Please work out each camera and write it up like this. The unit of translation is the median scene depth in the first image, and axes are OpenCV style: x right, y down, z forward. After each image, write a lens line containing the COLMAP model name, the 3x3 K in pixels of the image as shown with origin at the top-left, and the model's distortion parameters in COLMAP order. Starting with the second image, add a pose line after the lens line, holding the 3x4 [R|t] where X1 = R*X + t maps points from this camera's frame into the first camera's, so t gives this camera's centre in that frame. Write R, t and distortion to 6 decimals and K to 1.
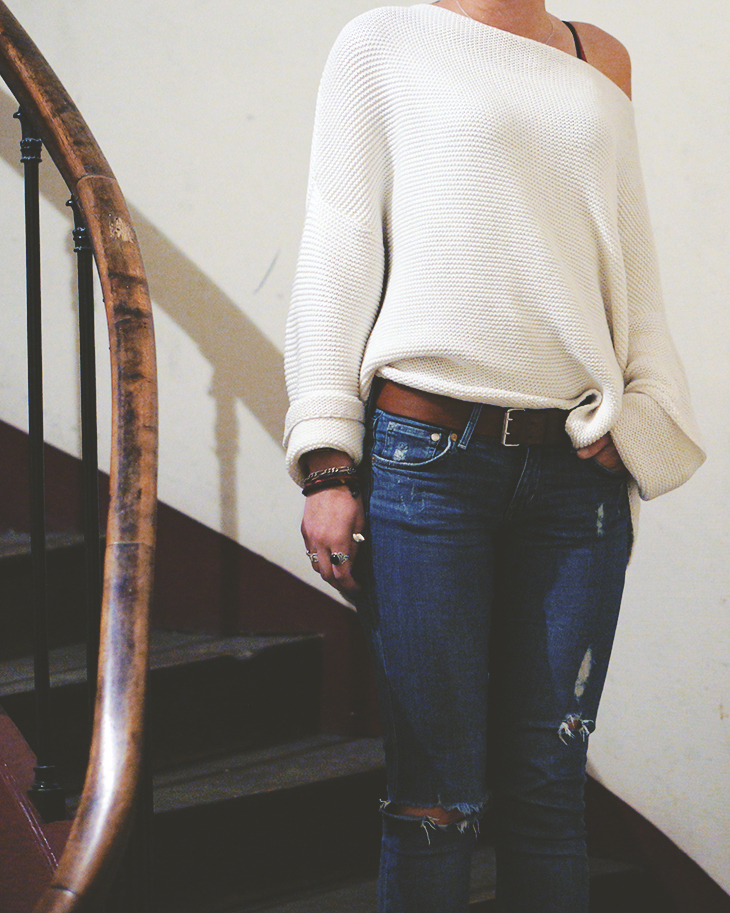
lens RADIAL K [[2140.8, 0, 374.3], [0, 2140.8, 450.4], [0, 0, 1]] dist [0.070548, 0.000000]
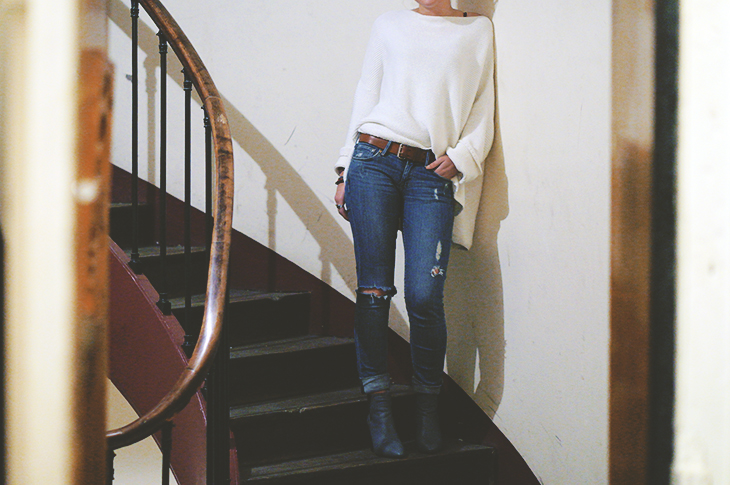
lens RADIAL K [[1536.9, 0, 363.9], [0, 1536.9, 249.0], [0, 0, 1]] dist [0.164340, 0.000000]
pose [[0.997520, 0.019677, -0.067579, 0.167202], [-0.019904, 0.999798, -0.002678, 0.048933], [0.067513, 0.004016, 0.997710, -0.761515]]
